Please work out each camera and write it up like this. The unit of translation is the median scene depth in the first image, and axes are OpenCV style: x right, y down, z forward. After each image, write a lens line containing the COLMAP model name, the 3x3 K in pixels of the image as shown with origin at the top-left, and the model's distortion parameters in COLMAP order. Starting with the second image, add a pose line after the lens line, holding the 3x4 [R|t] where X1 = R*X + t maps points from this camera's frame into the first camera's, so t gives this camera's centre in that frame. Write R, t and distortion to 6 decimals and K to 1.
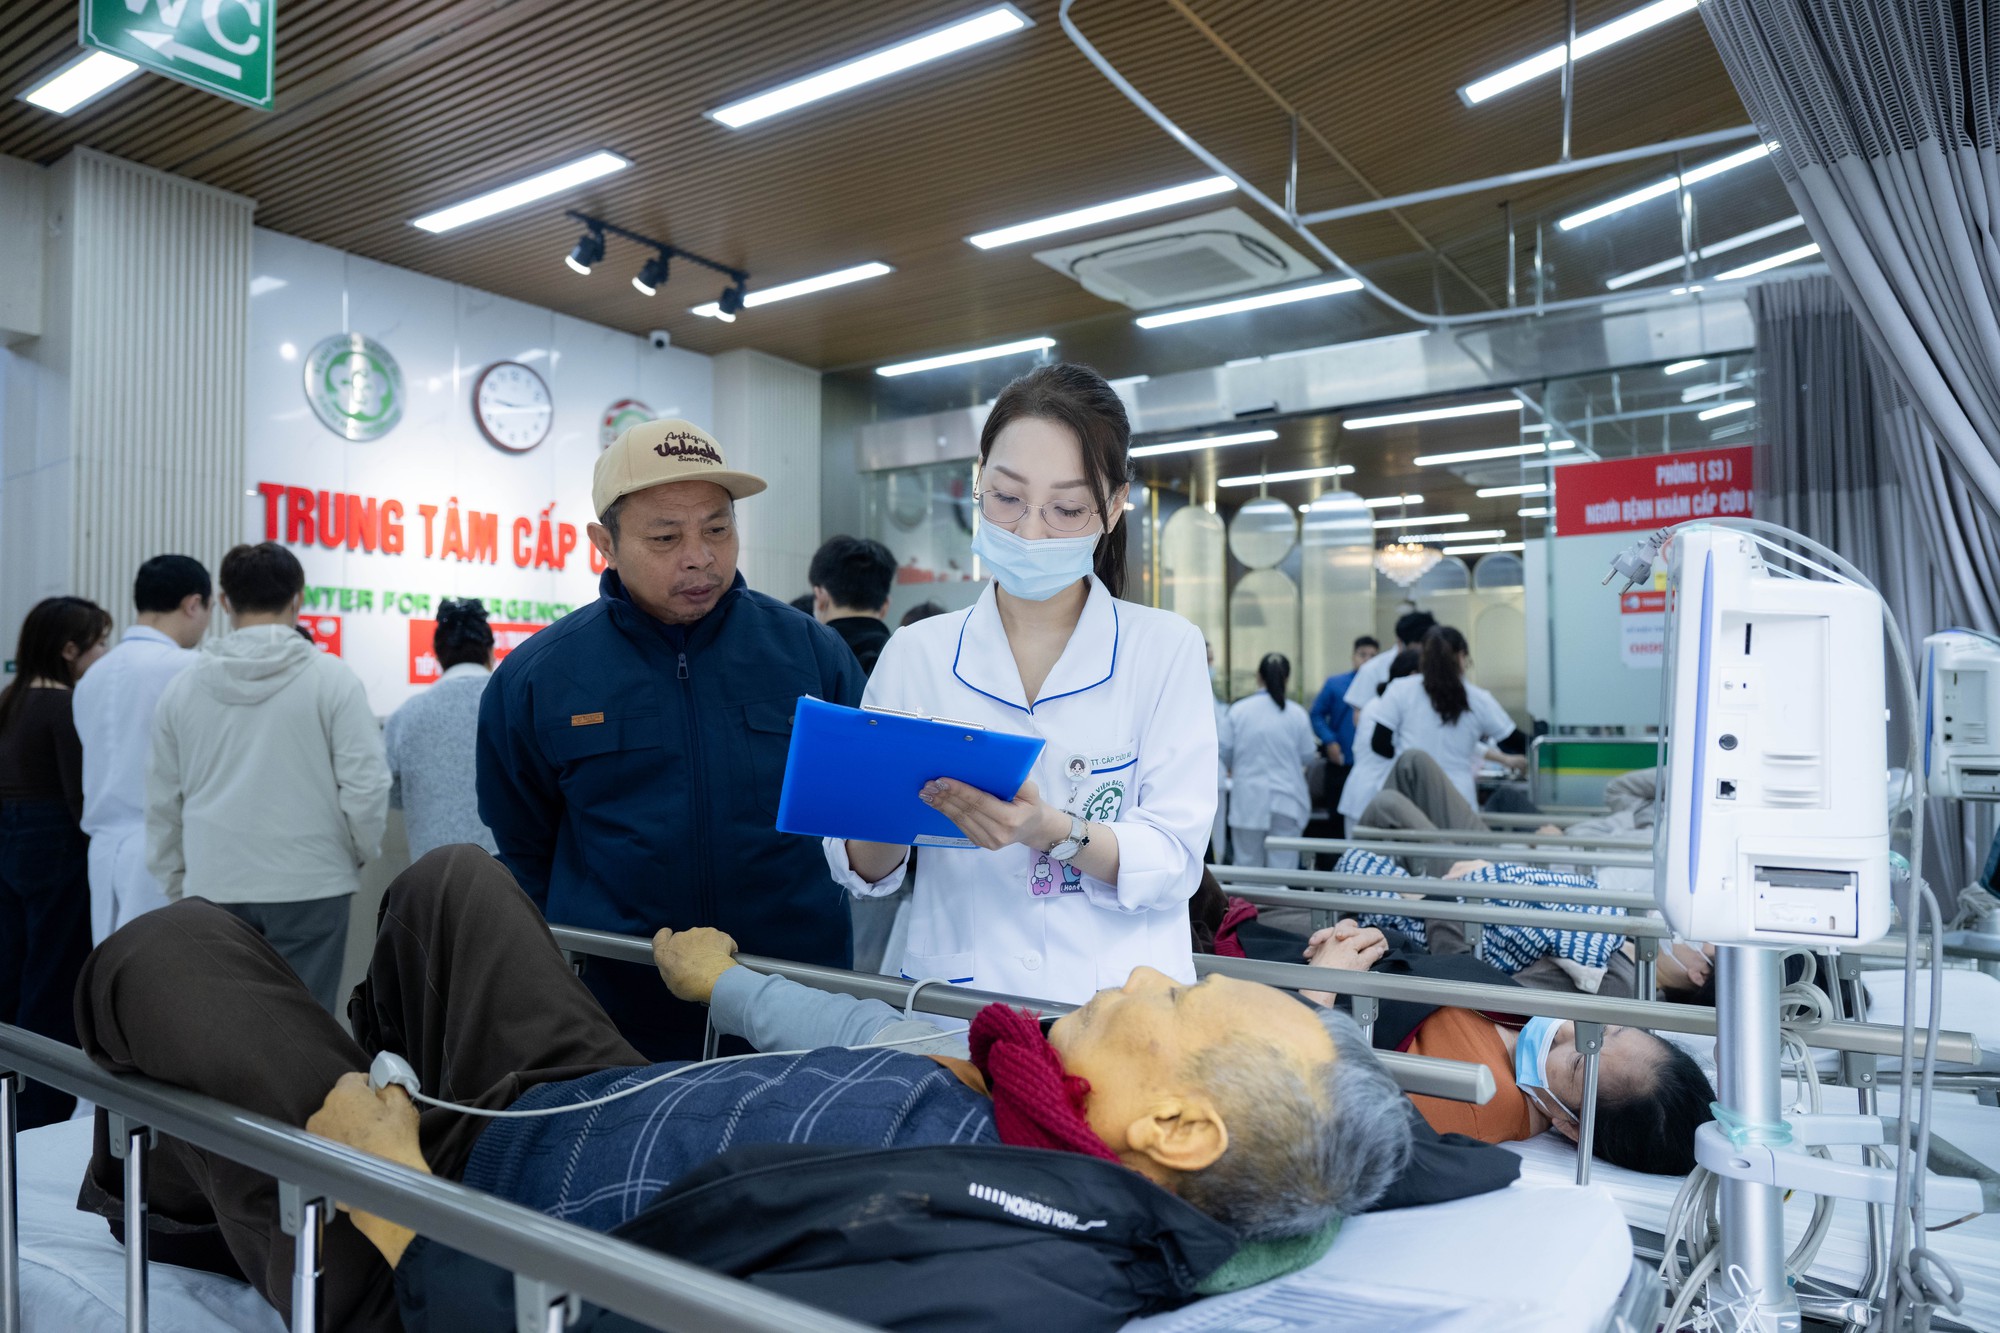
lens RADIAL K [[1385.9, 0, 1000.6], [0, 1385.9, 664.3], [0, 0, 1]] dist [0.005575, 0.000226]
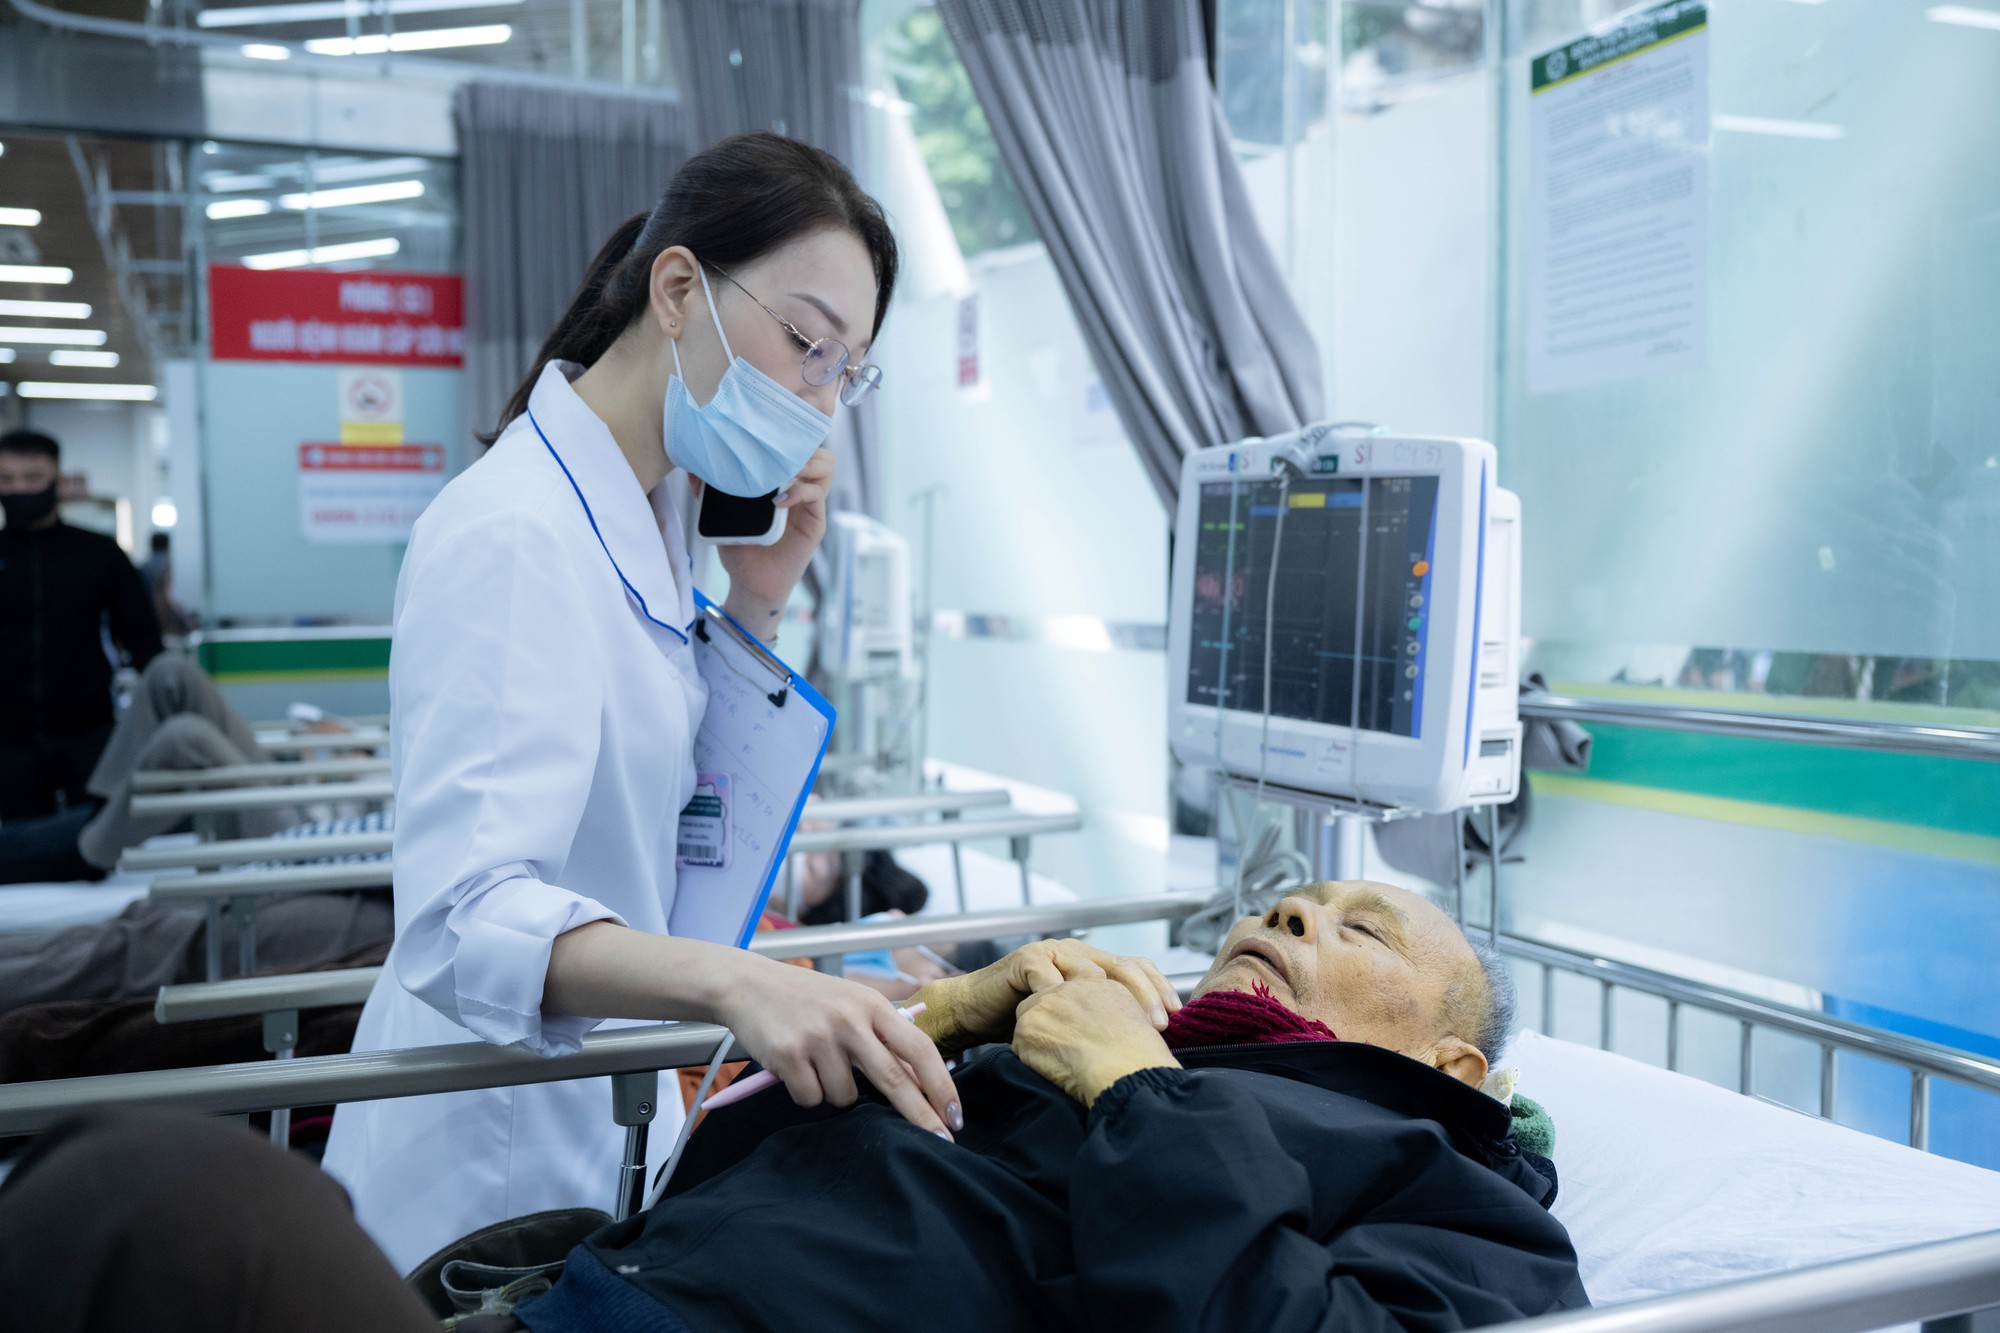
lens RADIAL K [[1804.6, 0, 1001.8], [0, 1804.6, 670.5], [0, 0, 1]] dist [-0.001544, -0.001715]
pose [[0.502897, -0.051235, 0.862826, -0.235317], [-0.017425, 0.997438, 0.069385, -0.001766], [-0.864170, -0.049928, 0.500716, 0.156470]]
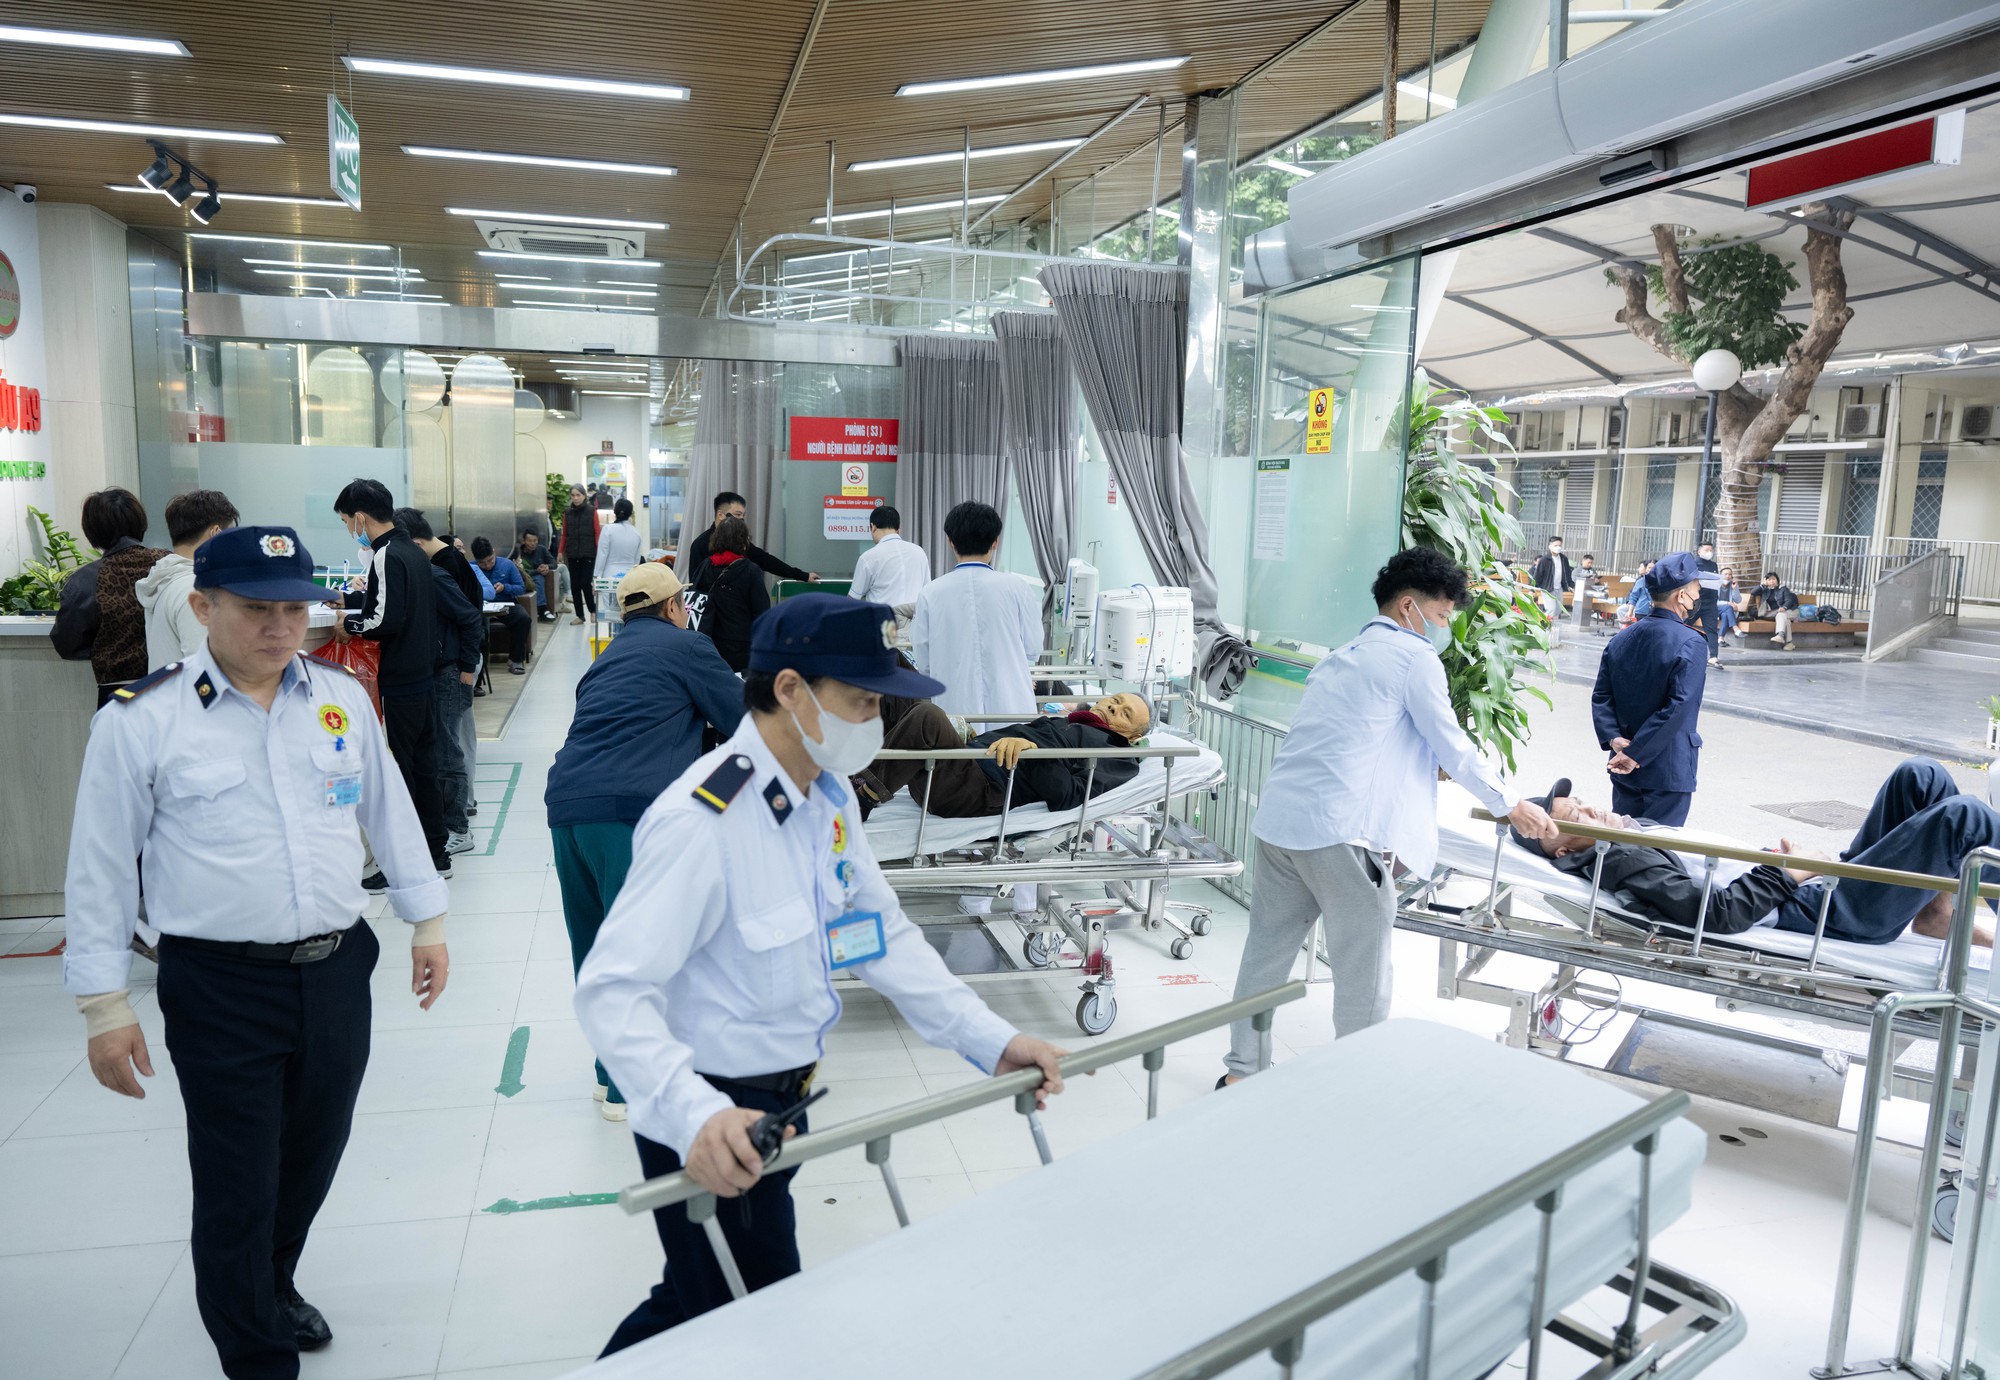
lens RADIAL K [[1401.5, 0, 995.6], [0, 1401.5, 689.8], [0, 0, 1]] dist [-0.002754, -0.000475]
pose [[0.623889, -0.084361, 0.776947, -0.831362], [-0.061130, 0.985843, 0.156130, -0.101564], [-0.779119, -0.144902, 0.609899, -0.287737]]
